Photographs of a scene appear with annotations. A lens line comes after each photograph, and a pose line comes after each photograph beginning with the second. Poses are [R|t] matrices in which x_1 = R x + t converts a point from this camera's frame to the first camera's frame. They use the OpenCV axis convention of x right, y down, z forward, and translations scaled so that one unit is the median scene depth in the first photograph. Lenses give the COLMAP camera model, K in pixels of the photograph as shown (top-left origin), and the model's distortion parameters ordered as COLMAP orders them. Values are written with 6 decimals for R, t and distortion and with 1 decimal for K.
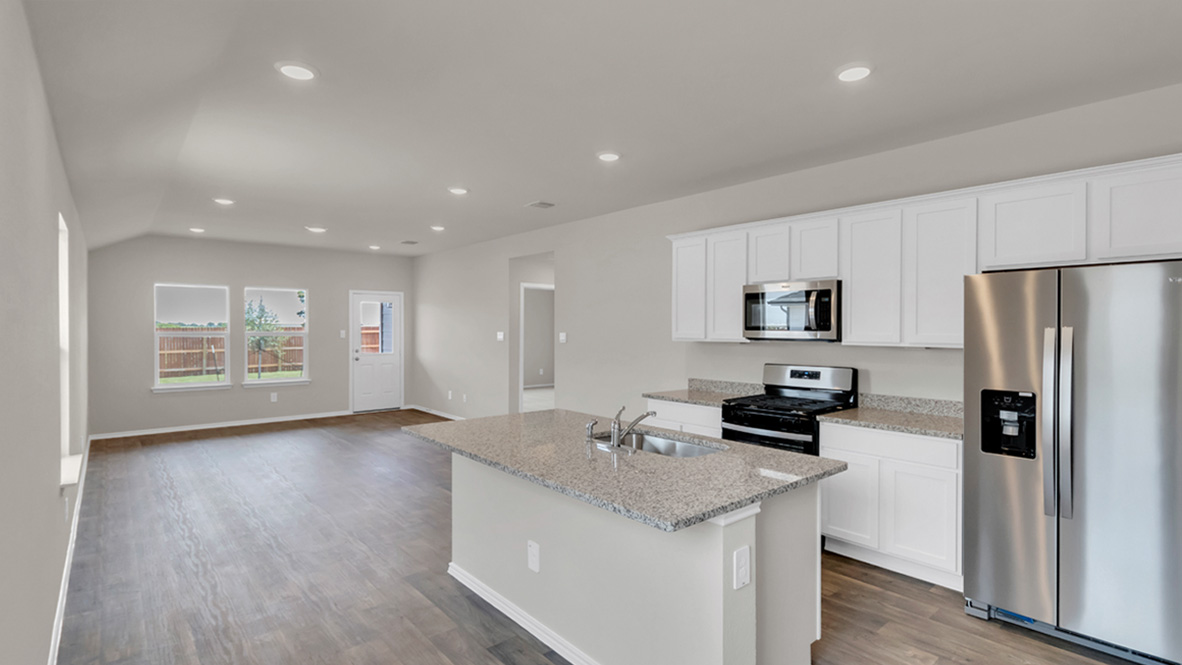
lens RADIAL K [[557.2, 0, 597.1], [0, 557.2, 333.4], [0, 0, 1]] dist [0.013444, 0.000671]
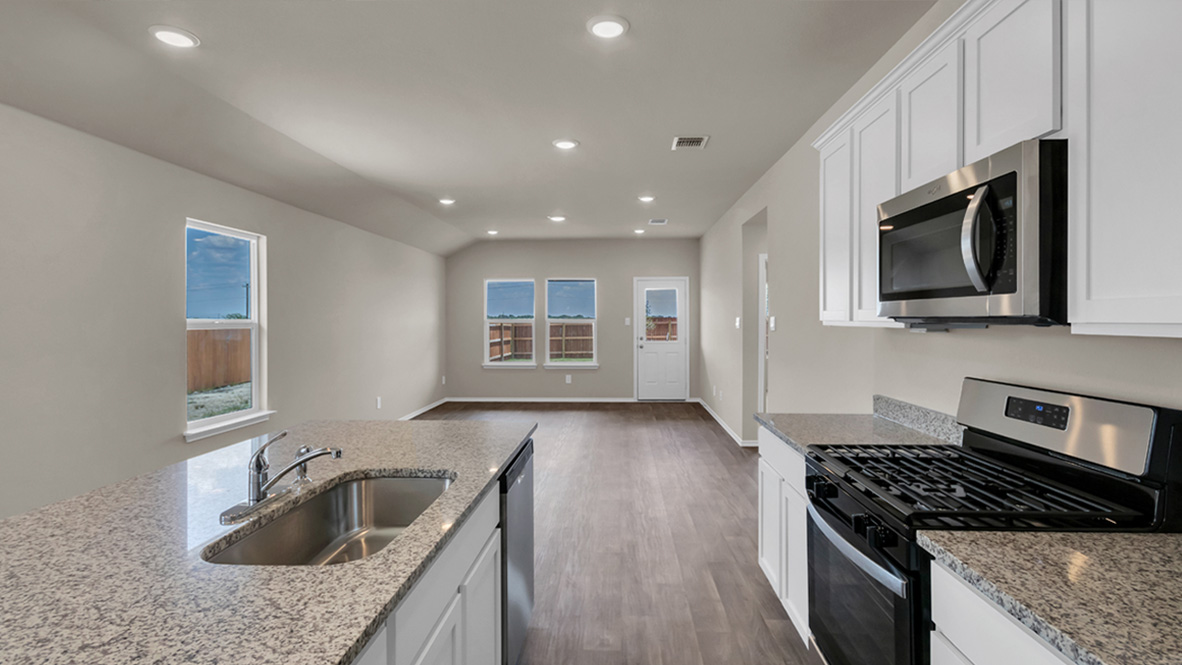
lens RADIAL K [[557.2, 0, 594.6], [0, 557.2, 320.4], [0, 0, 1]] dist [0.013444, 0.000671]
pose [[0.743936, -0.007021, -0.668214, 0.202919], [0.003526, 0.999972, -0.006582, 0.006463], [0.668242, 0.002541, 0.743940, 0.252003]]
